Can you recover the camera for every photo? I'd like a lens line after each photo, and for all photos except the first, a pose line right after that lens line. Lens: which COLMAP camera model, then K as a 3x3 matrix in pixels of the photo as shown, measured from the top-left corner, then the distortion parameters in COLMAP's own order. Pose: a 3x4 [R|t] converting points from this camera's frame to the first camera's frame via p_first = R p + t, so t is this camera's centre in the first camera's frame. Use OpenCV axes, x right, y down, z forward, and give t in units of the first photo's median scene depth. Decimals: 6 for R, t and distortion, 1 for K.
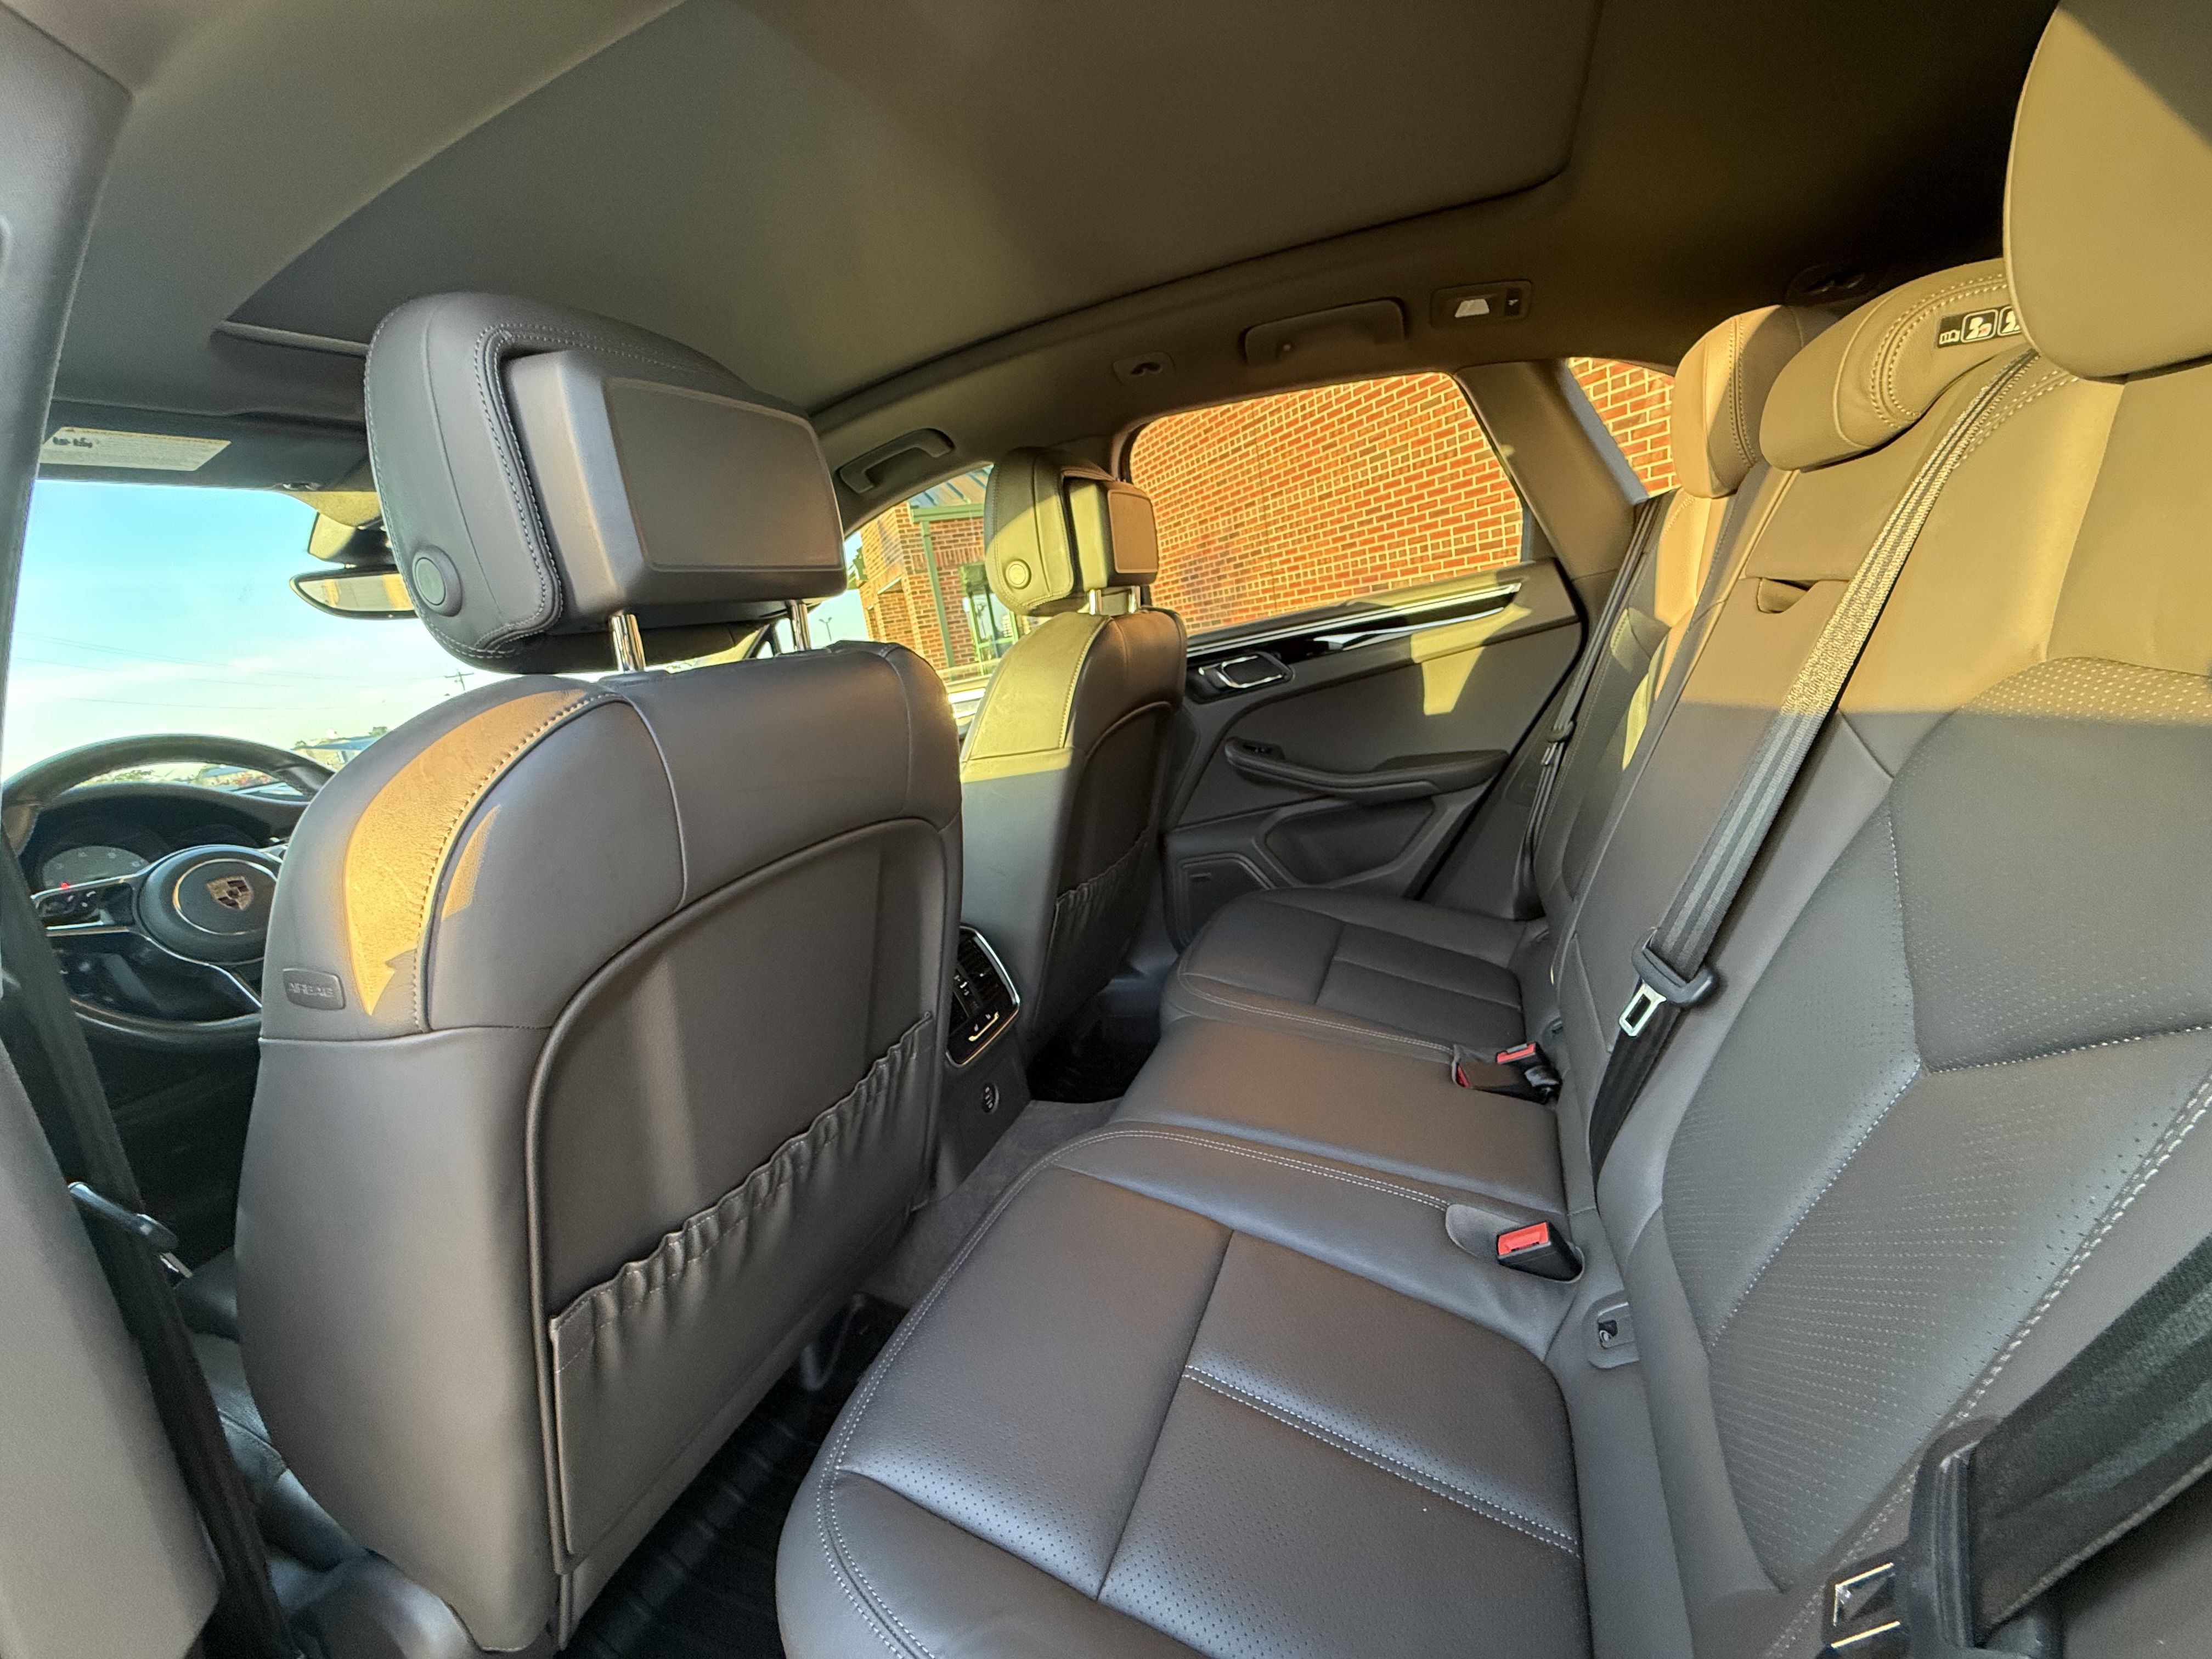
lens RADIAL K [[883.9, 0, 1104.0], [0, 883.9, 827.8], [0, 0, 1]] dist [0.001796, 0.000308]
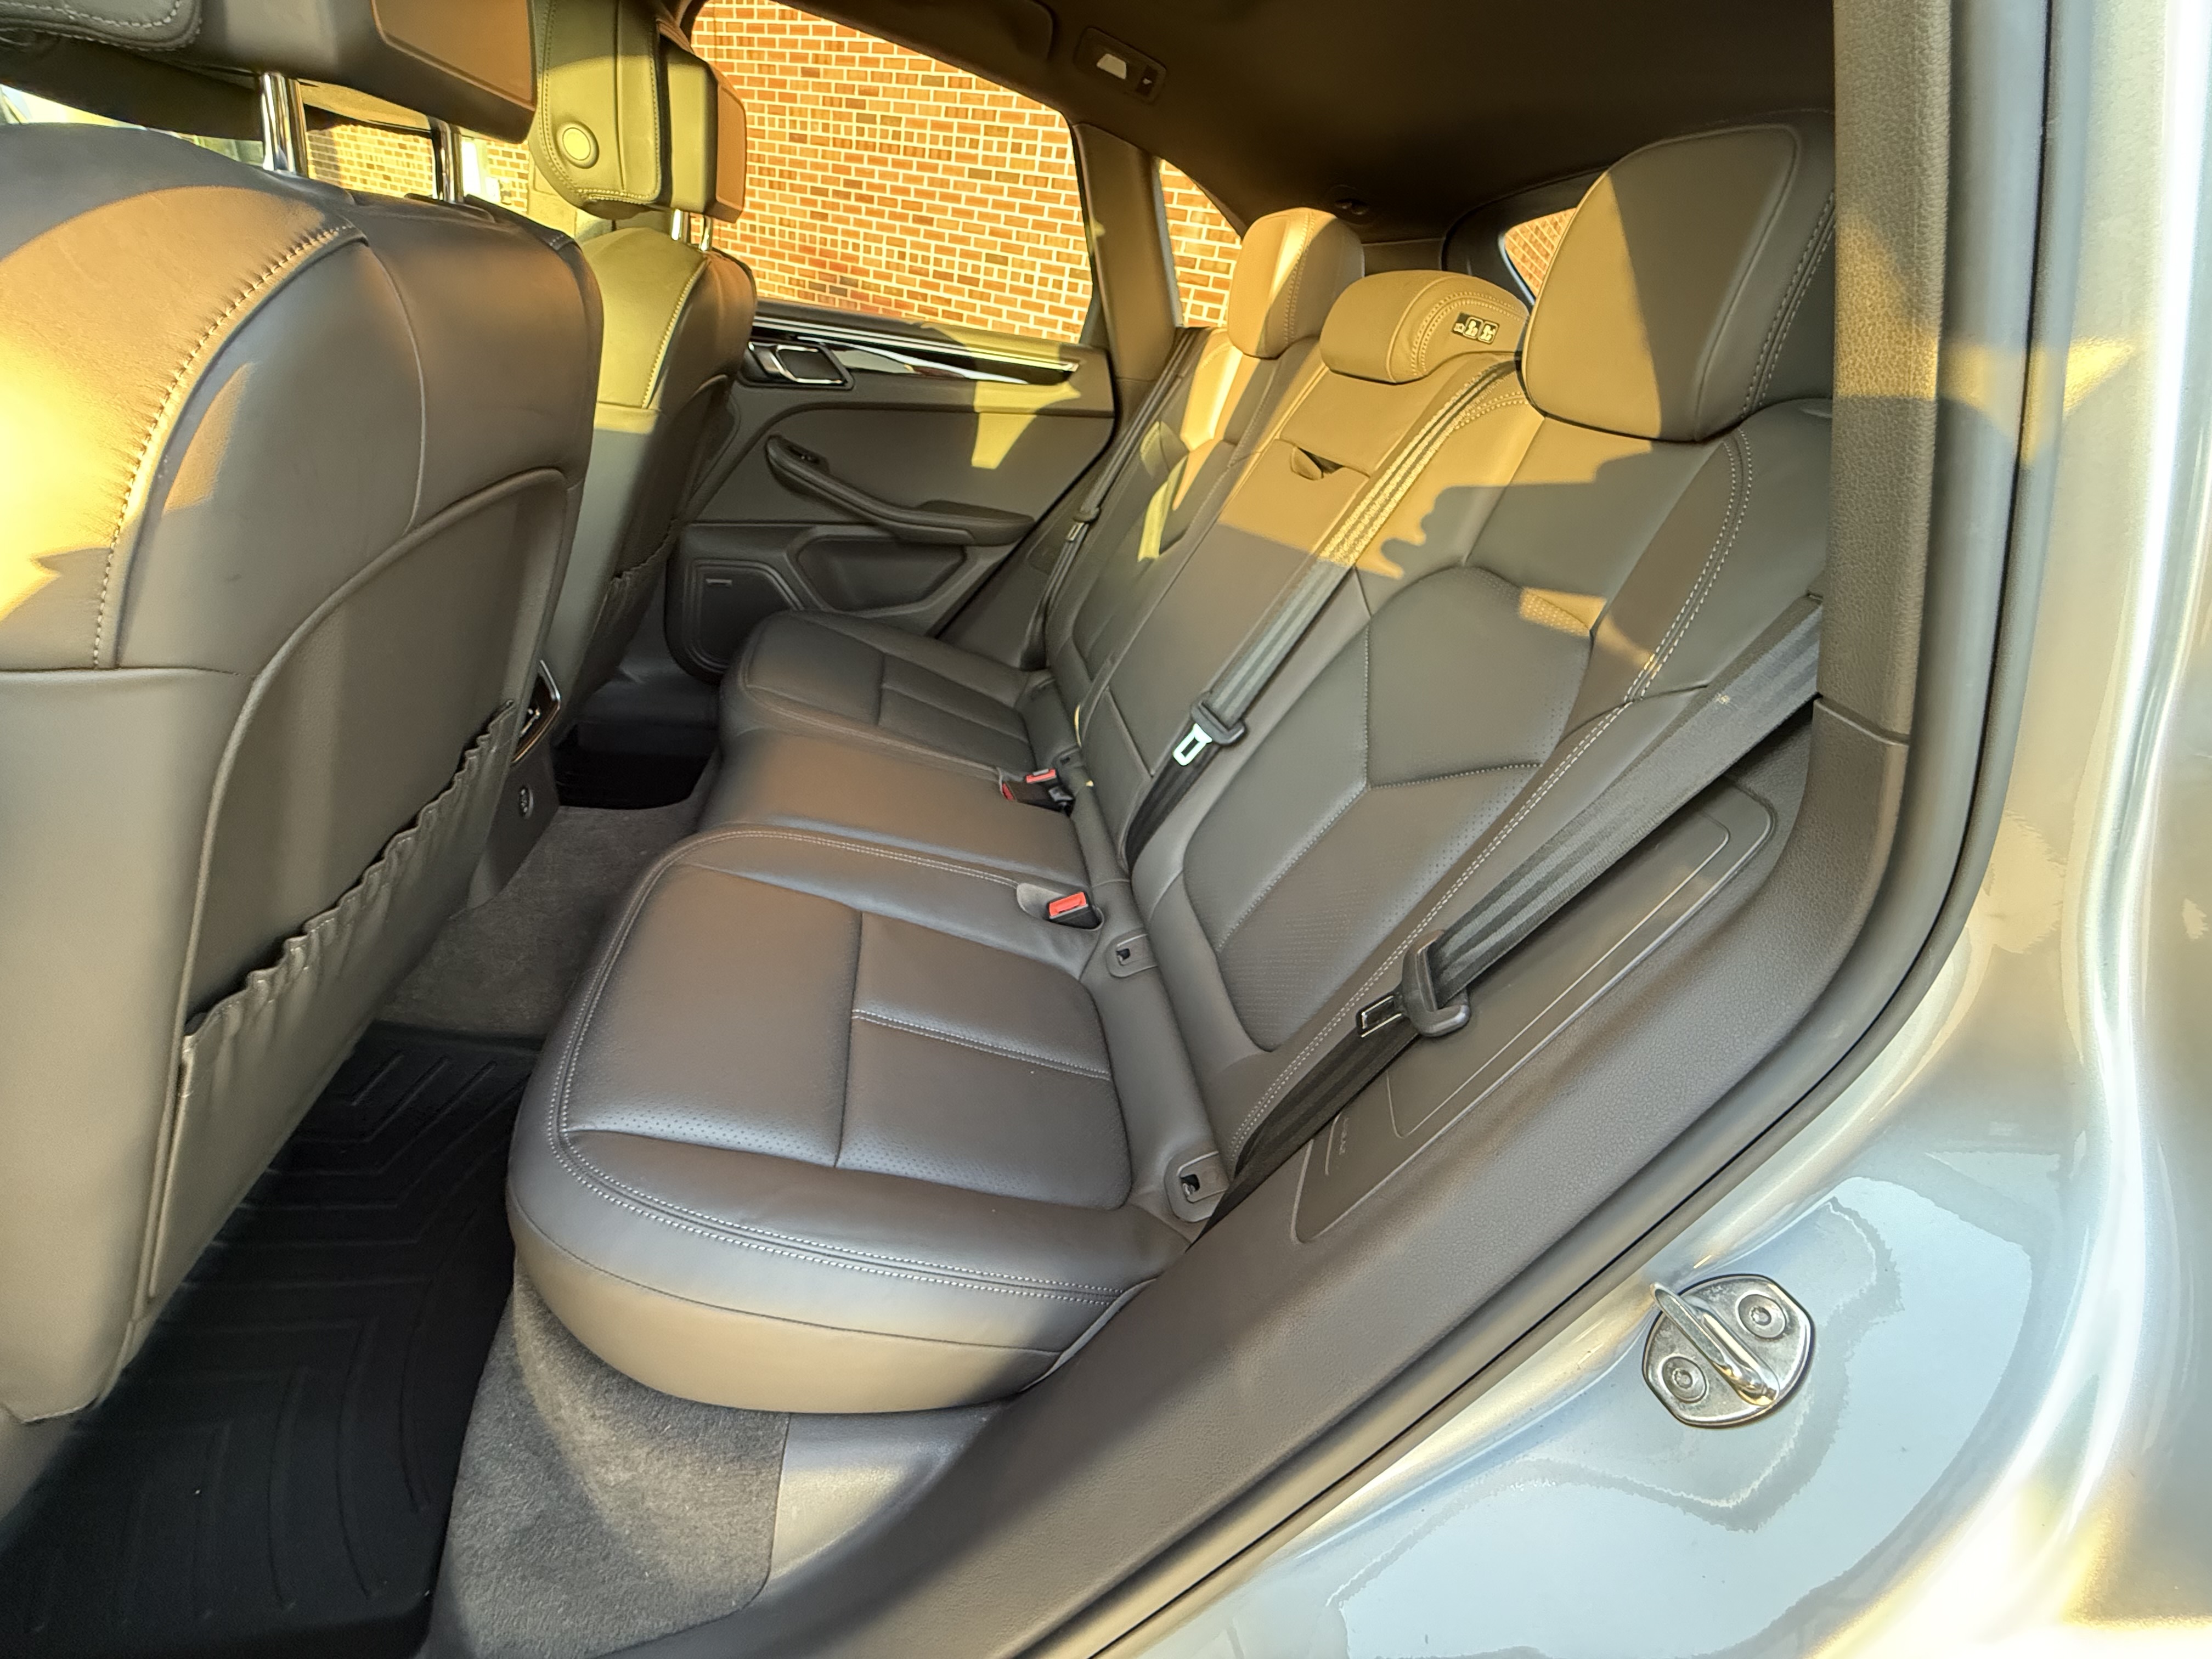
lens RADIAL K [[883.9, 0, 1104.0], [0, 883.9, 827.8], [0, 0, 1]] dist [0.001796, 0.000308]
pose [[0.783974, 0.003887, 0.620781, -0.227405], [-0.188366, 0.954325, 0.231909, 0.014830], [-0.591526, -0.298745, 0.748899, -0.017713]]
